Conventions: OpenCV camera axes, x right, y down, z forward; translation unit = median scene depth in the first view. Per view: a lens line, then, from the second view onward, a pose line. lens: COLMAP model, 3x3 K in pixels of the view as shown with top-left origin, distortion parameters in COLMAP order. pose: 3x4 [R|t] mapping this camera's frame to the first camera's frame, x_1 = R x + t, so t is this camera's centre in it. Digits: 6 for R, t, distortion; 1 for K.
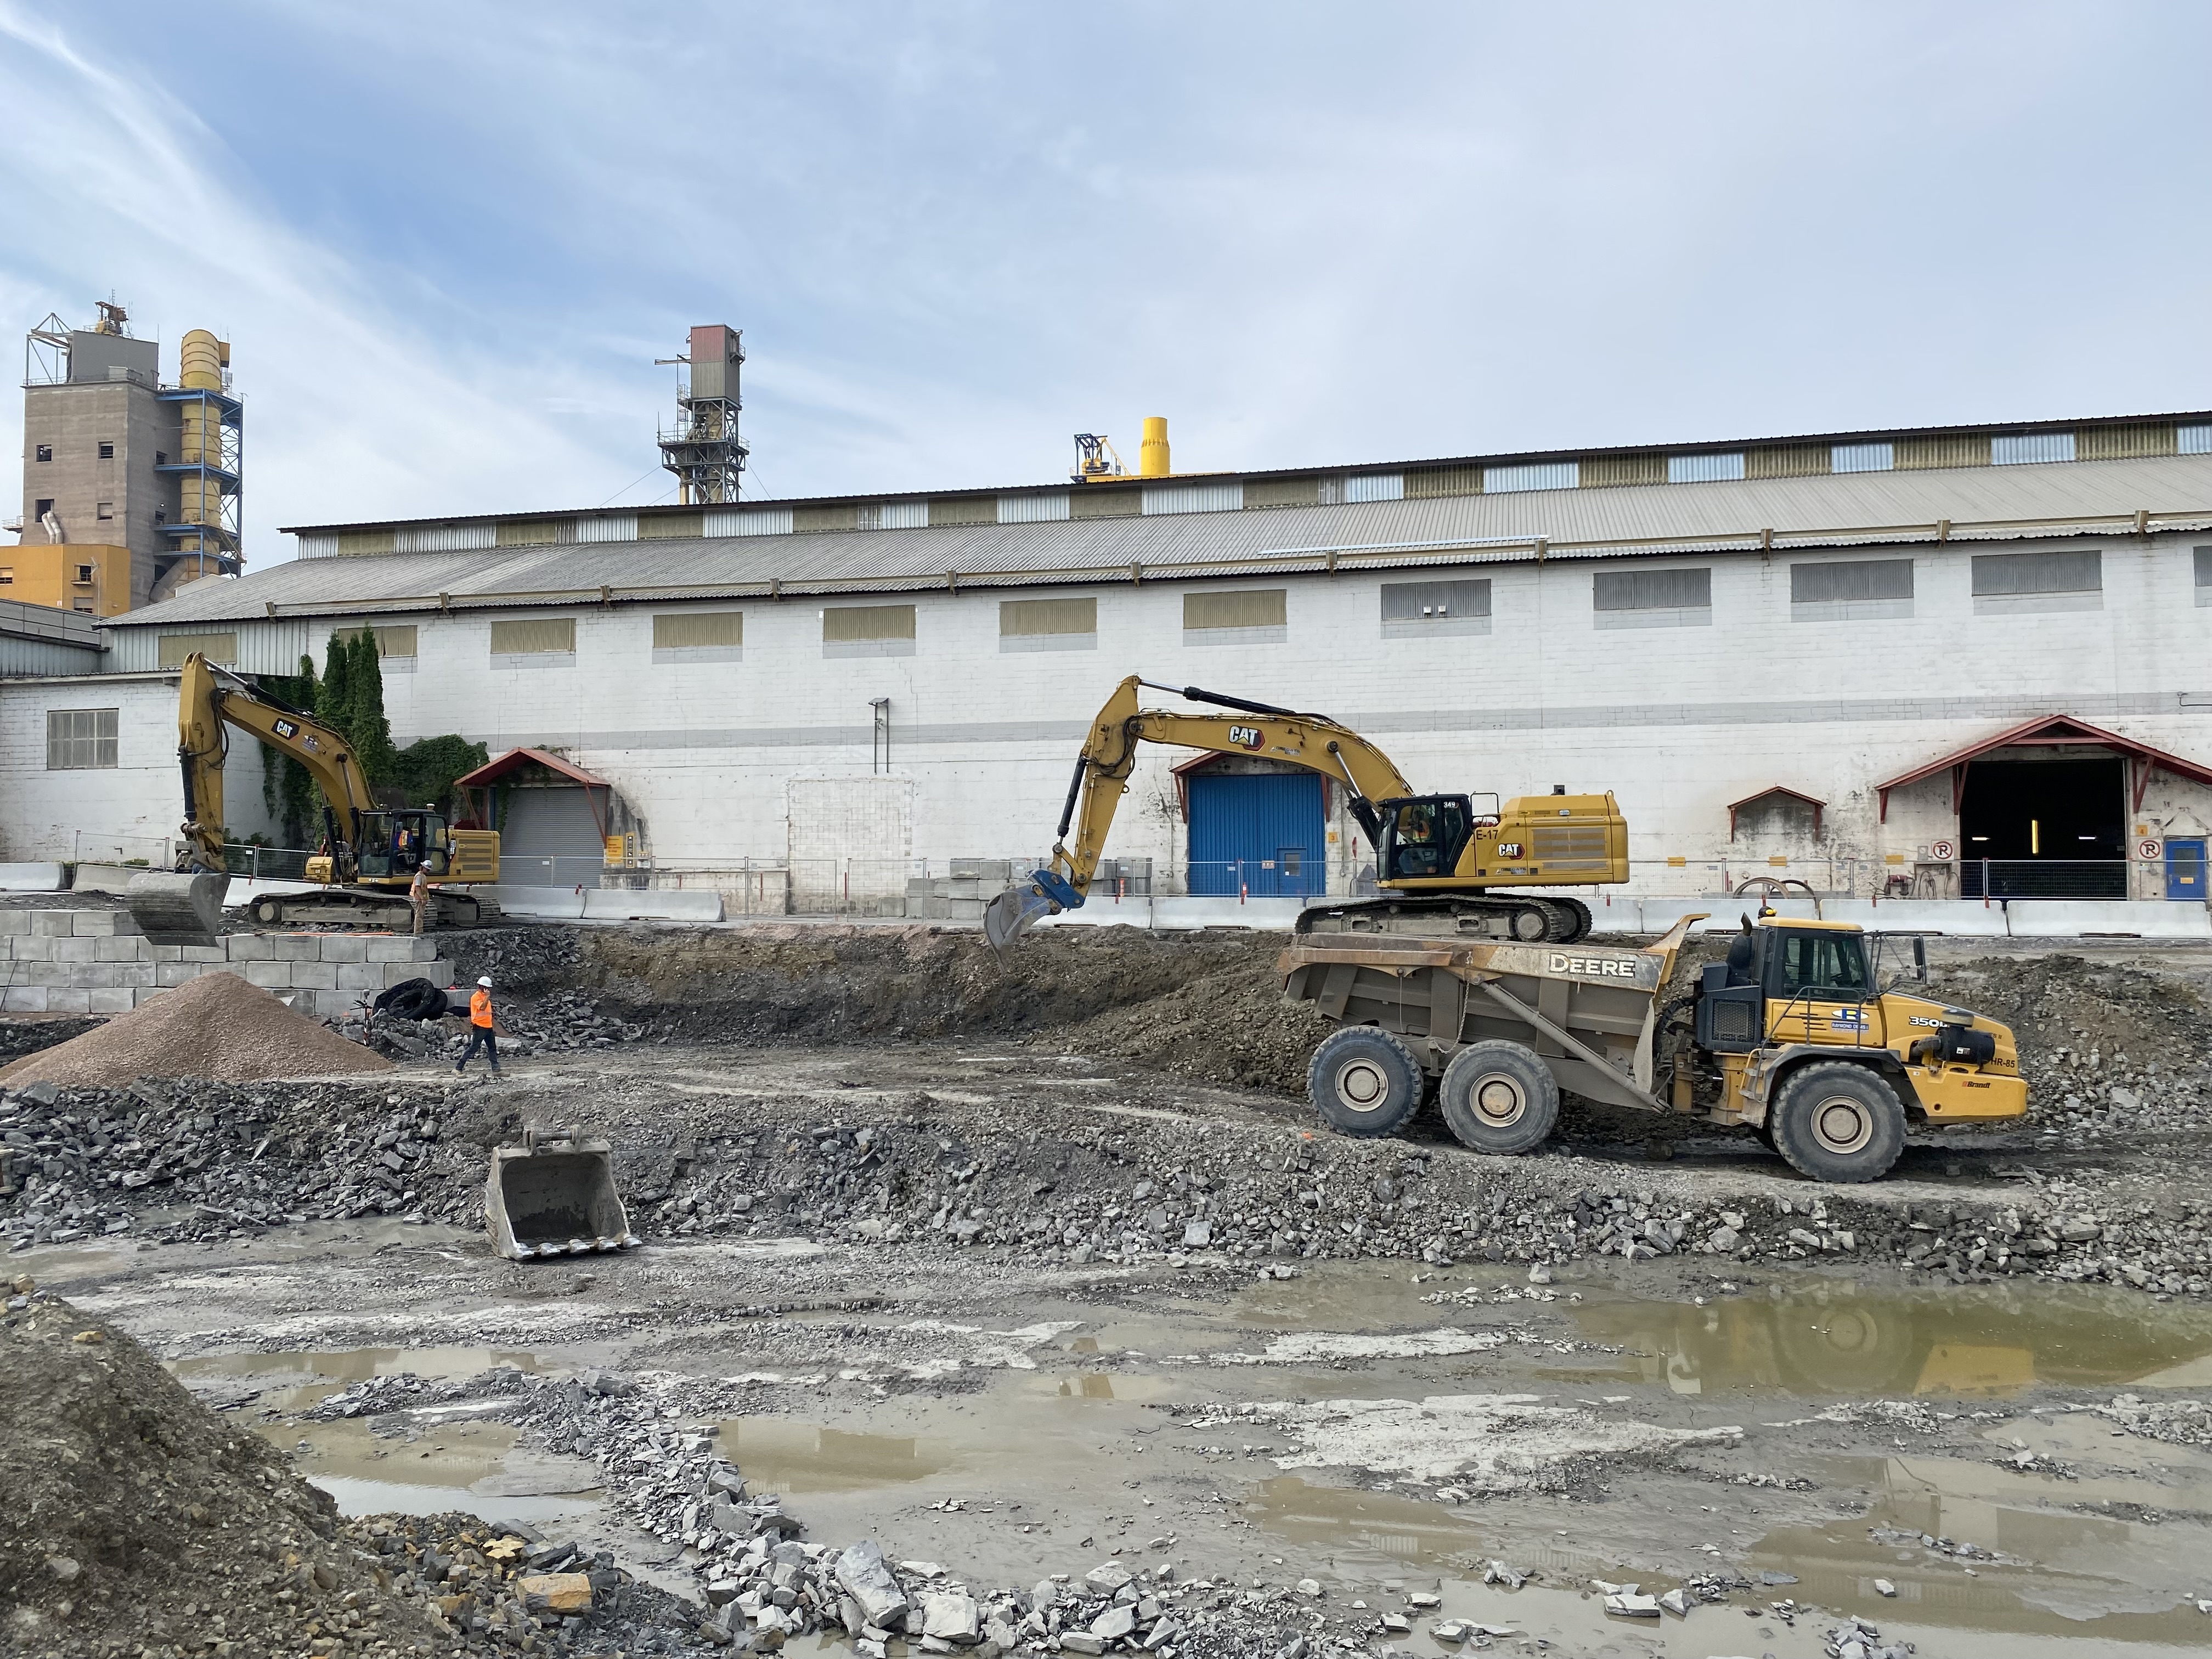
lens RADIAL K [[1669.1, 0, 1108.2], [0, 1669.1, 831.4], [0, 0, 1]] dist [0.014103, -0.014358]
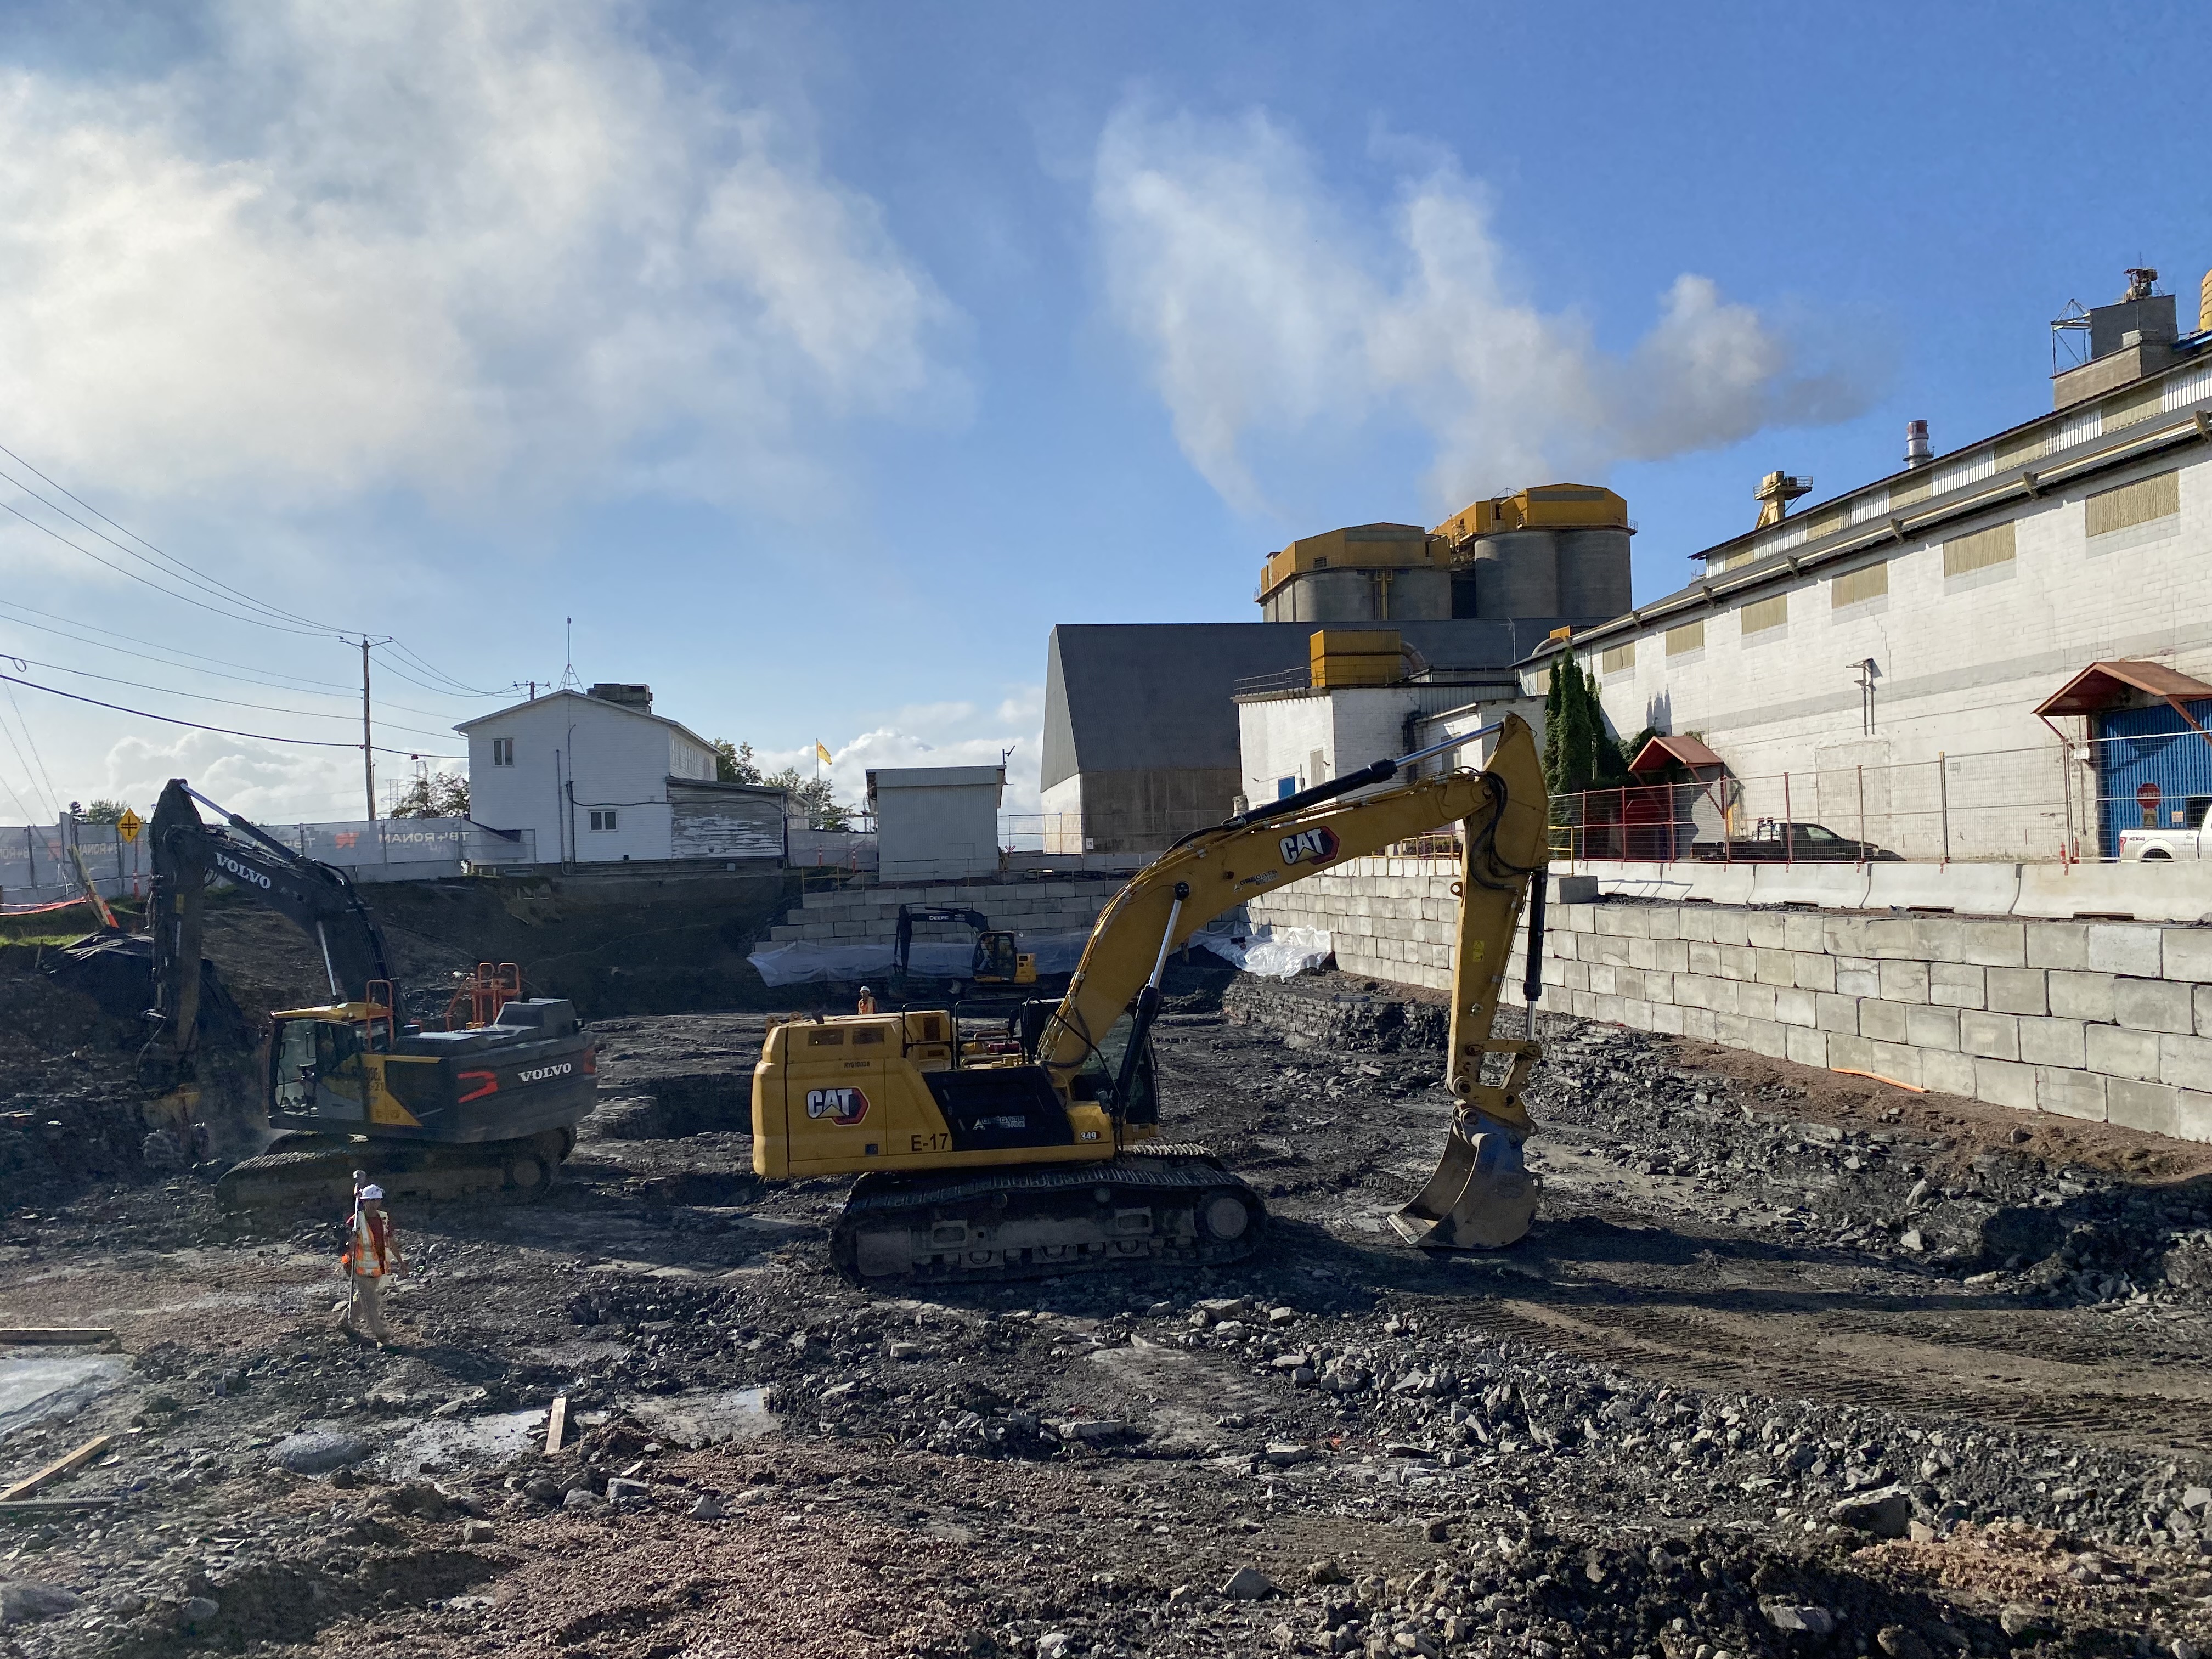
lens RADIAL K [[1669.1, 0, 1115.8], [0, 1669.1, 836.0], [0, 0, 1]] dist [0.014103, -0.014358]
pose [[0.385241, -0.025695, -0.922458, 0.592022], [0.051149, 0.998670, -0.006457, 0.008017], [0.921397, -0.044696, 0.386043, 0.205614]]
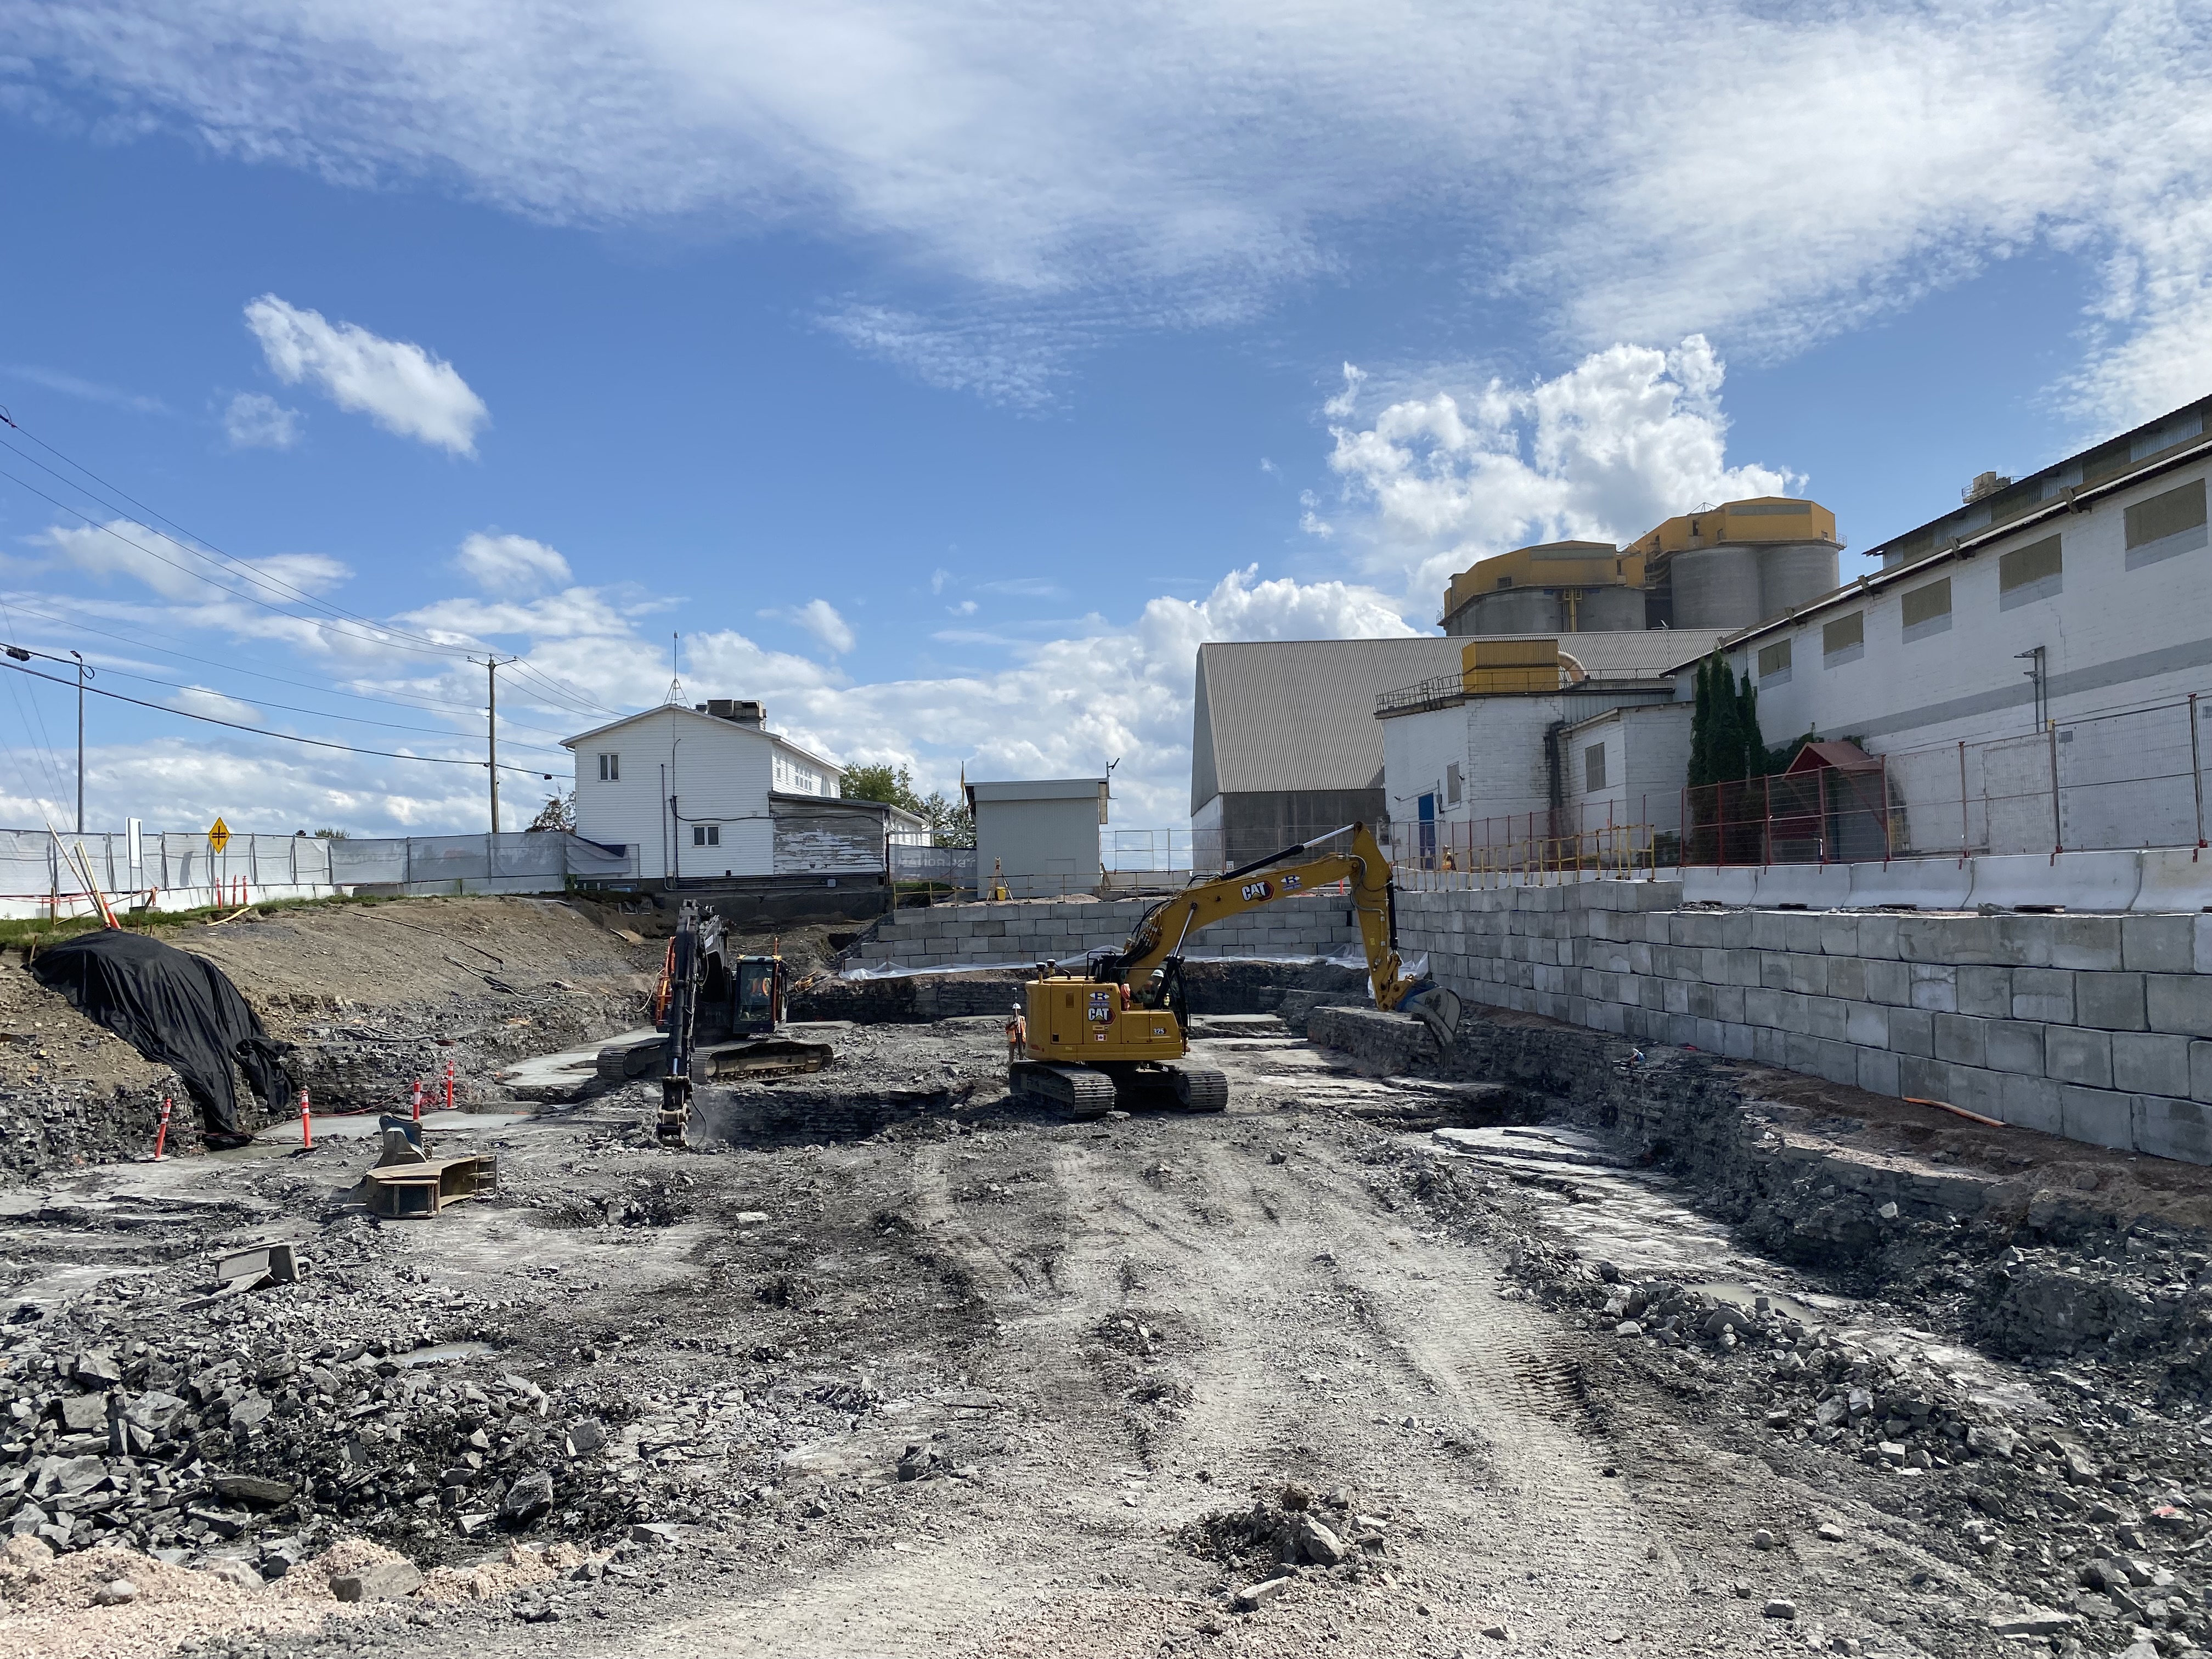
lens RADIAL K [[1669.1, 0, 1106.9], [0, 1669.1, 838.8], [0, 0, 1]] dist [0.014103, -0.014358]
pose [[0.269171, -0.042221, -0.962167, 0.563009], [0.048185, 0.998378, -0.030330, 0.023316], [0.961886, -0.038198, 0.270768, 0.287742]]
